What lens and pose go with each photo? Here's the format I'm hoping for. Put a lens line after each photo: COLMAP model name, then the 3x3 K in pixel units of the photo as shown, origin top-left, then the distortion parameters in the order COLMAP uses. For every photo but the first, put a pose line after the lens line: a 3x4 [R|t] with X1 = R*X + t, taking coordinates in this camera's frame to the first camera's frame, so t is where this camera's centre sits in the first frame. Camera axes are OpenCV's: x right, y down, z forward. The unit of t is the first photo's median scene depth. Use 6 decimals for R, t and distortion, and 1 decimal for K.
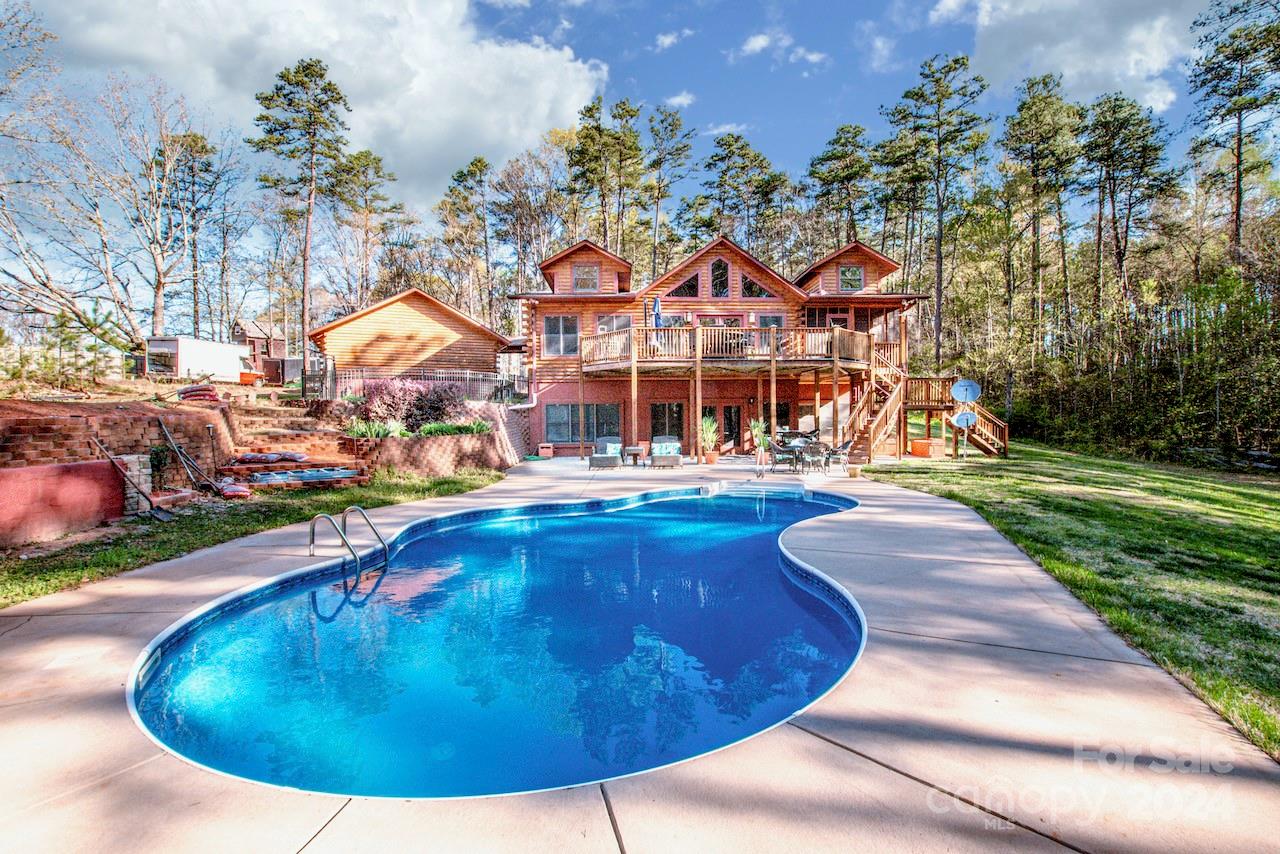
lens RADIAL K [[573.0, 0, 640.7], [0, 573.0, 399.9], [0, 0, 1]] dist [-0.027844, 0.002330]
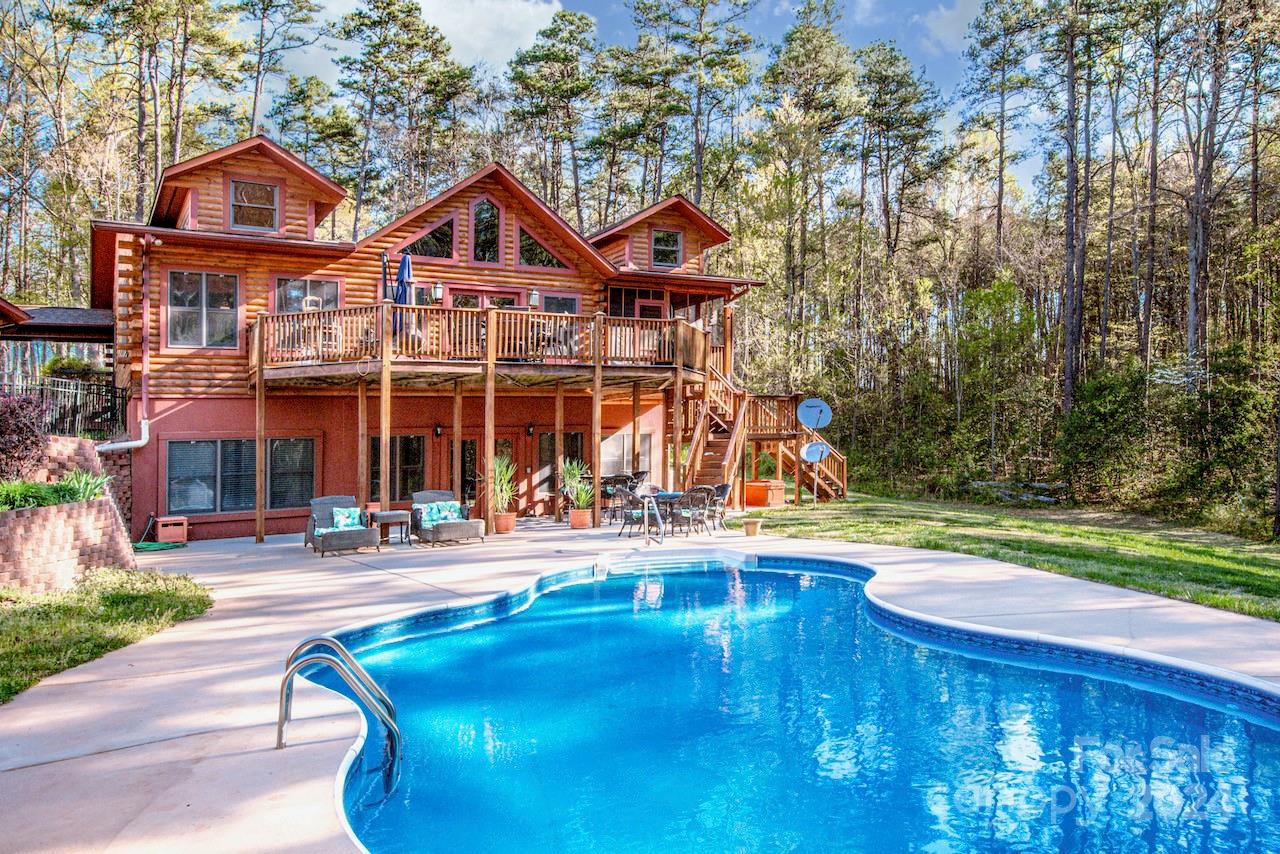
lens RADIAL K [[942.8, 0, 640.2], [0, 942.8, 424.1], [0, 0, 1]] dist [-0.009772, 0.002815]
pose [[0.861449, -0.006737, 0.507800, -0.230580], [0.012105, 0.999900, -0.007270, 0.003959], [-0.507700, 0.012410, 0.861445, 0.048404]]
